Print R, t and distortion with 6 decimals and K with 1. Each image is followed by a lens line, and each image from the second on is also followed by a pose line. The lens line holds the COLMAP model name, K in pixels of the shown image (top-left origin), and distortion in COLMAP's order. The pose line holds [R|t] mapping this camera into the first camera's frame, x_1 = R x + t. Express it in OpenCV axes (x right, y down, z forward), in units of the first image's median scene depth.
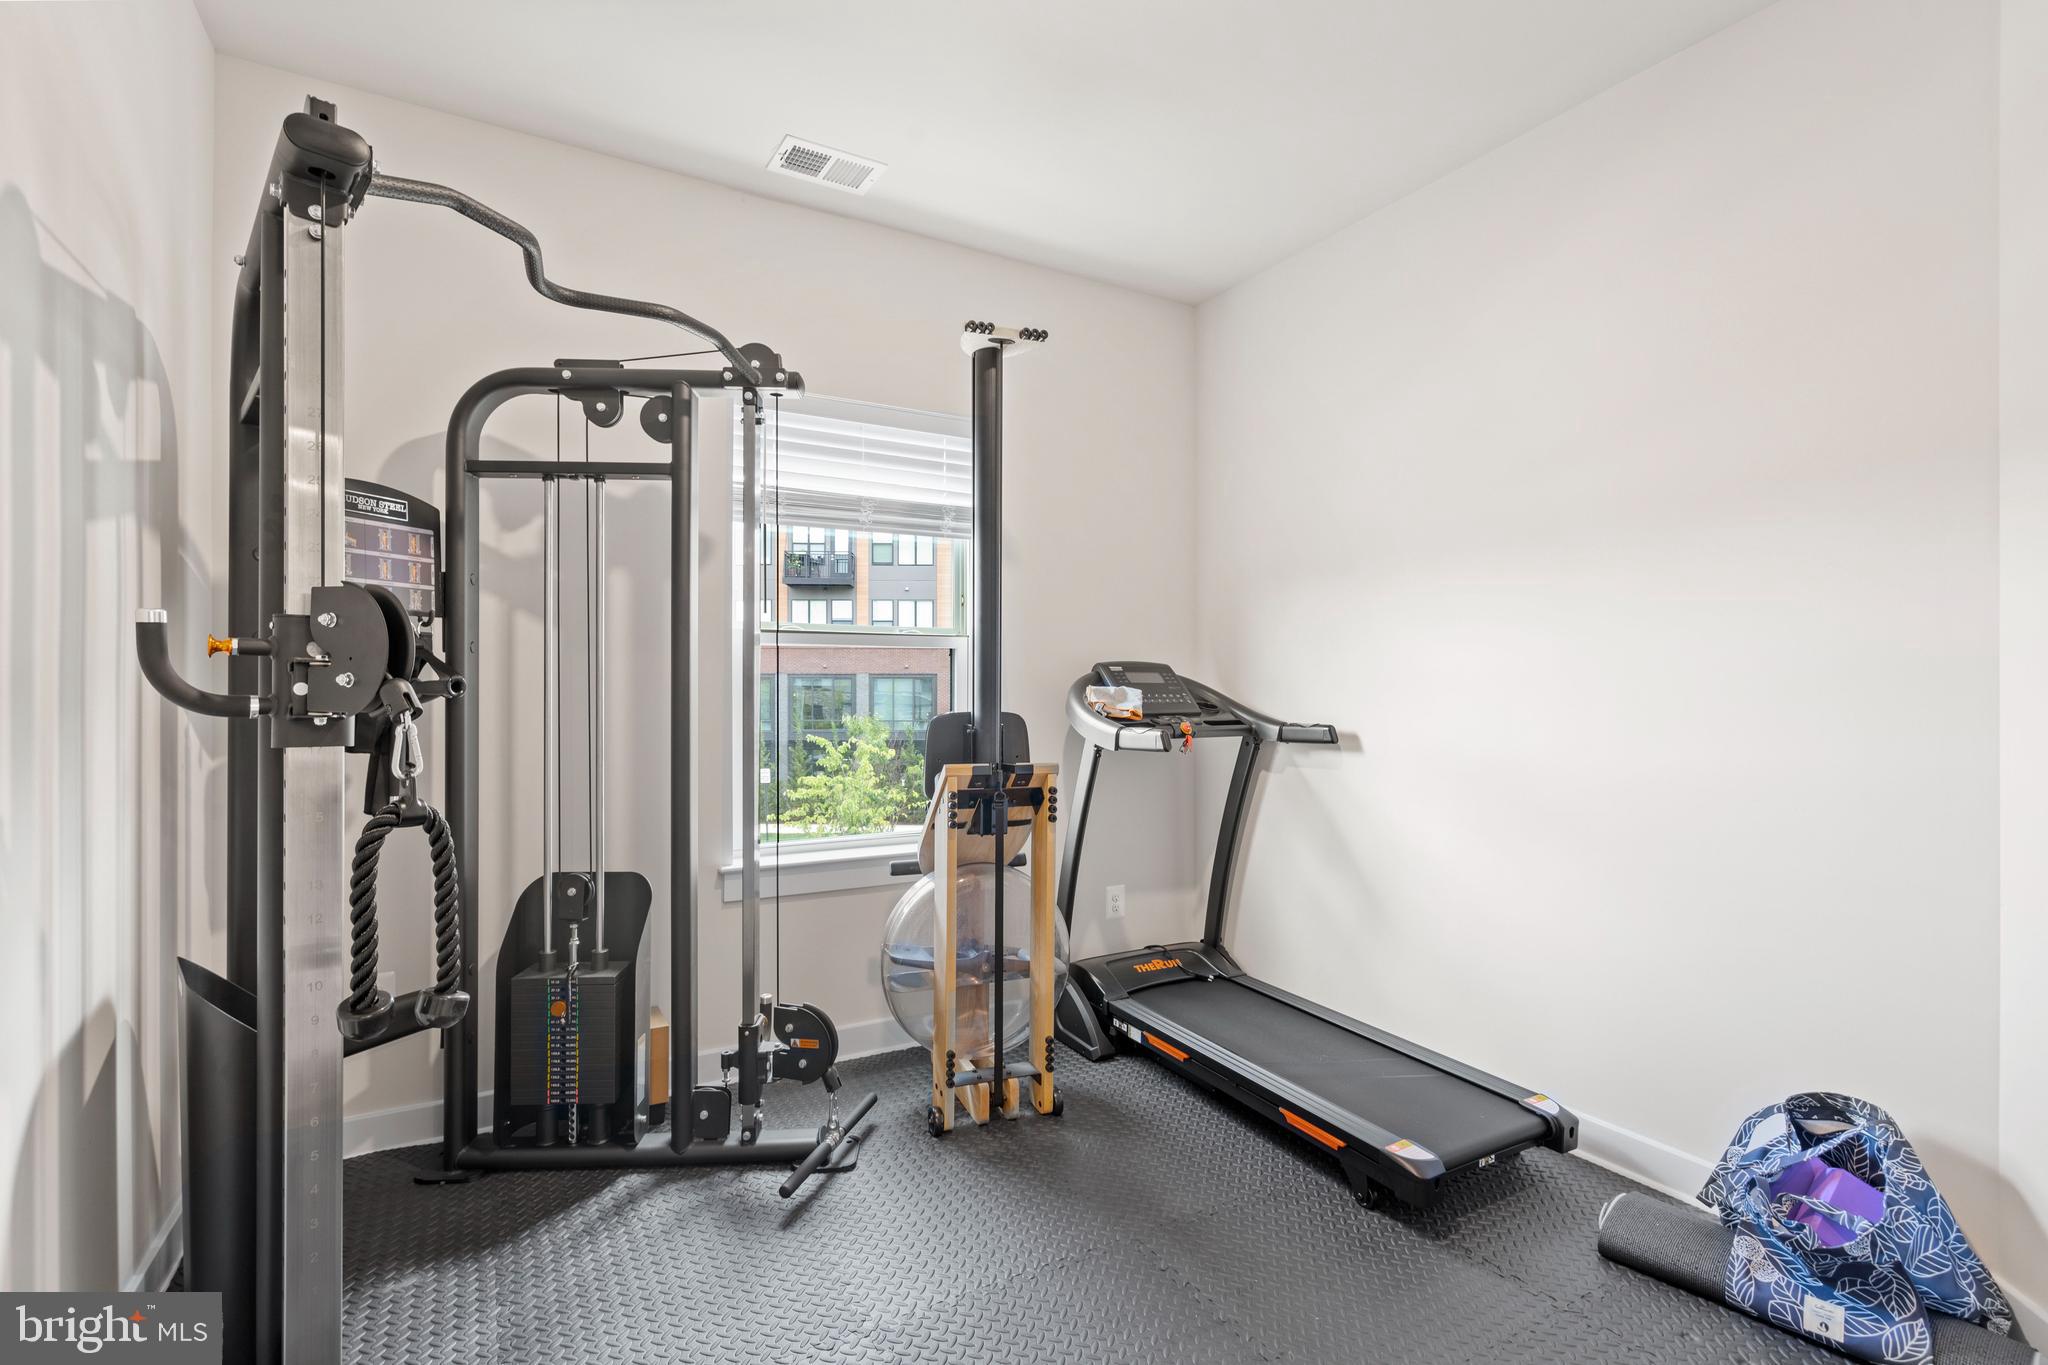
lens RADIAL K [[937.1, 0, 1024.6], [0, 937.1, 683.2], [0, 0, 1]] dist [-0.003427, 0.000255]
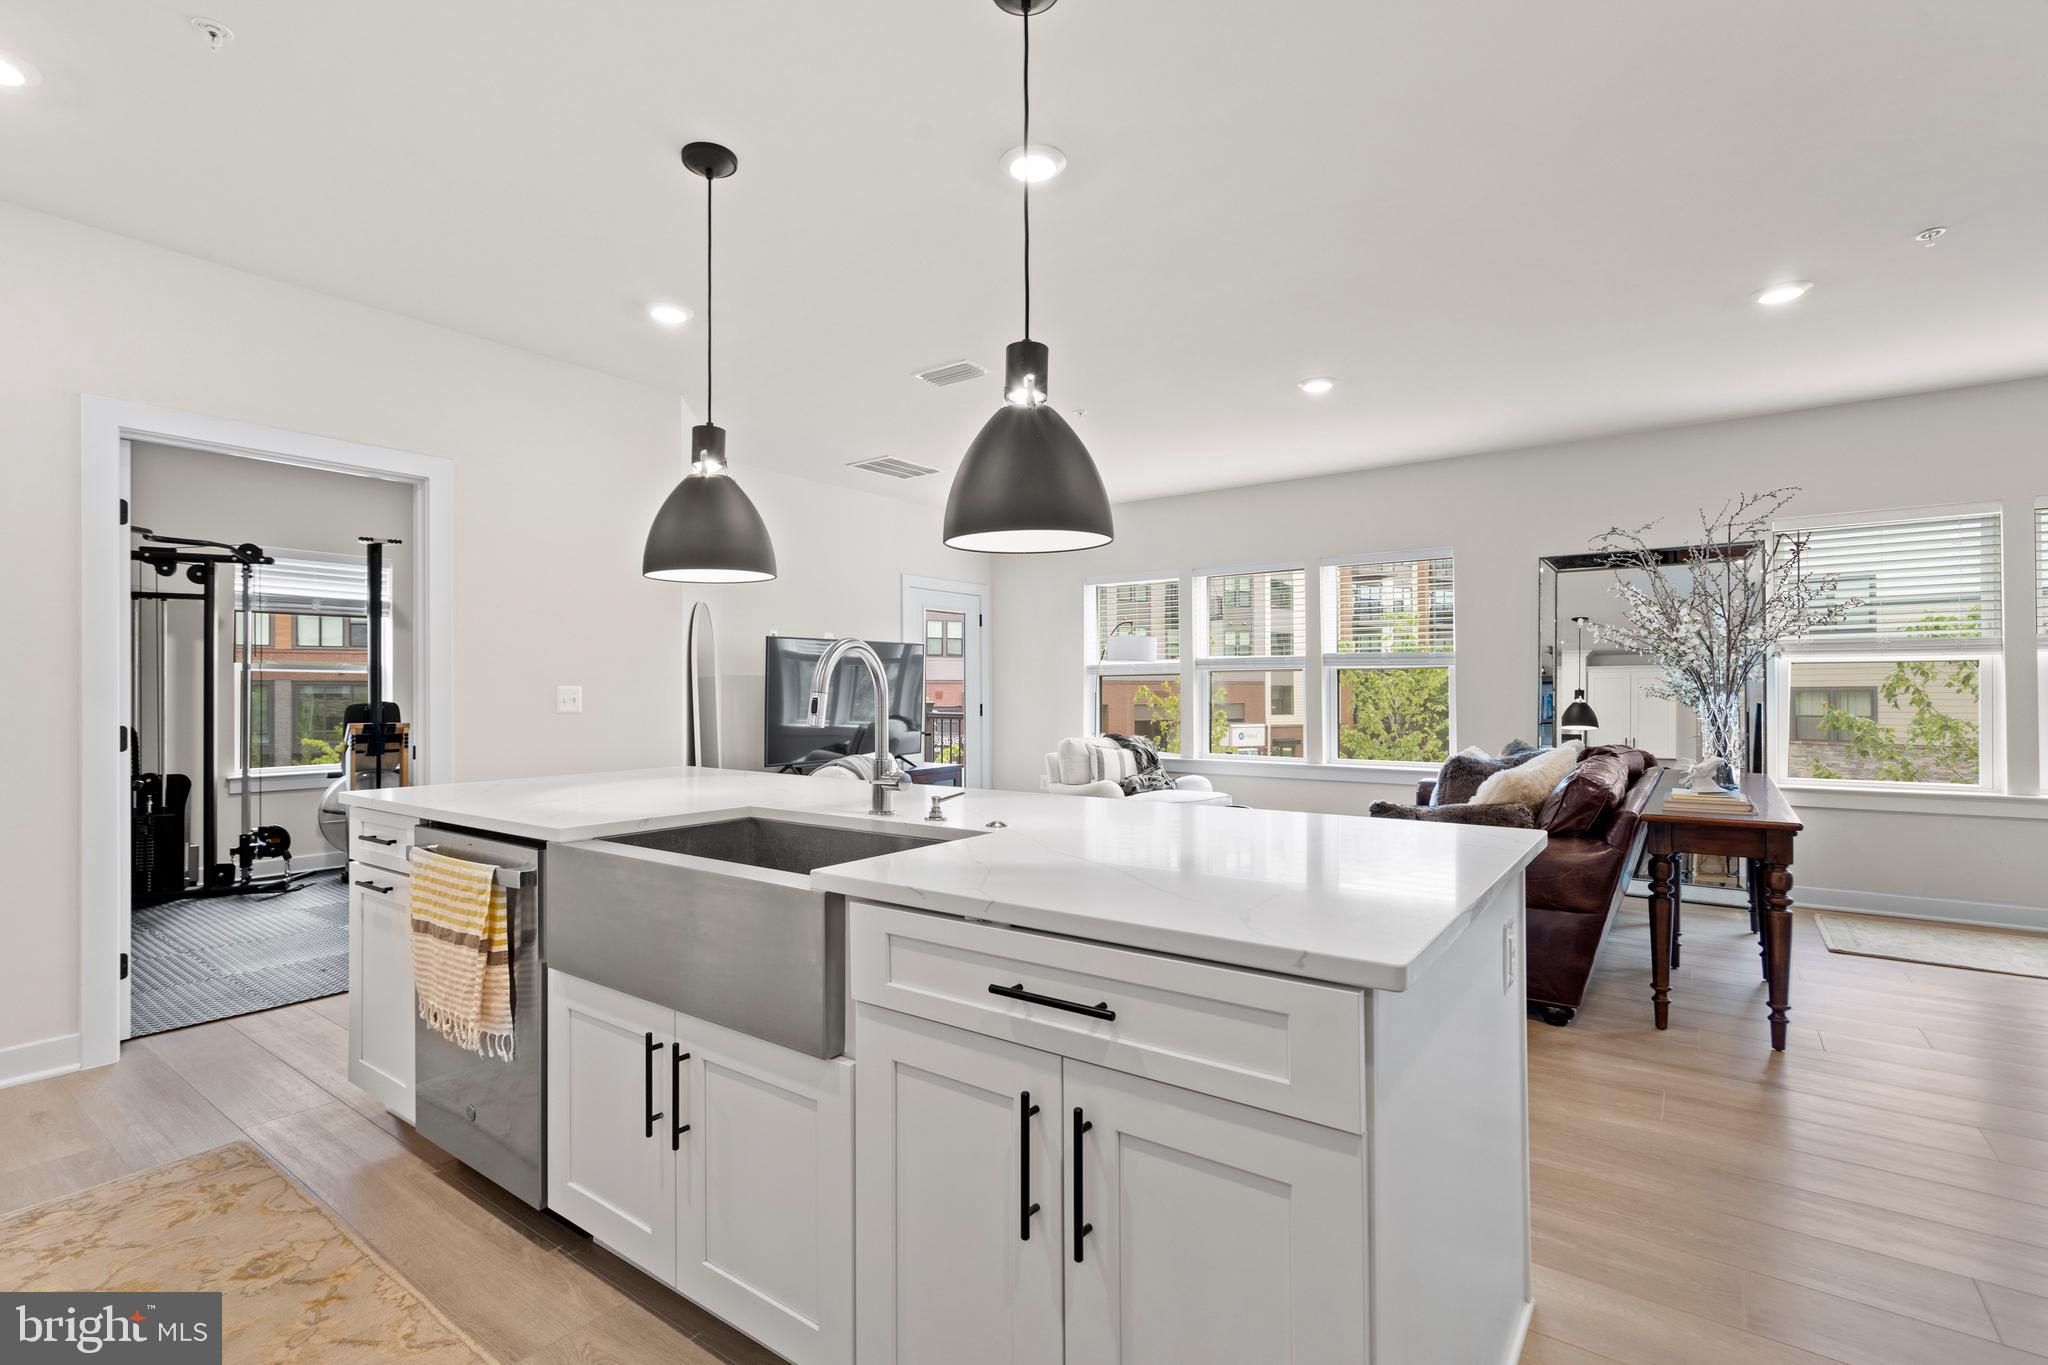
lens RADIAL K [[937.1, 0, 1003.0], [0, 937.1, 683.0], [0, 0, 1]] dist [-0.003427, 0.000255]
pose [[0.920457, -0.001043, 0.390841, 0.529171], [0.003655, 0.999976, -0.005938, 0.004647], [-0.390826, 0.006895, 0.920439, -1.869313]]
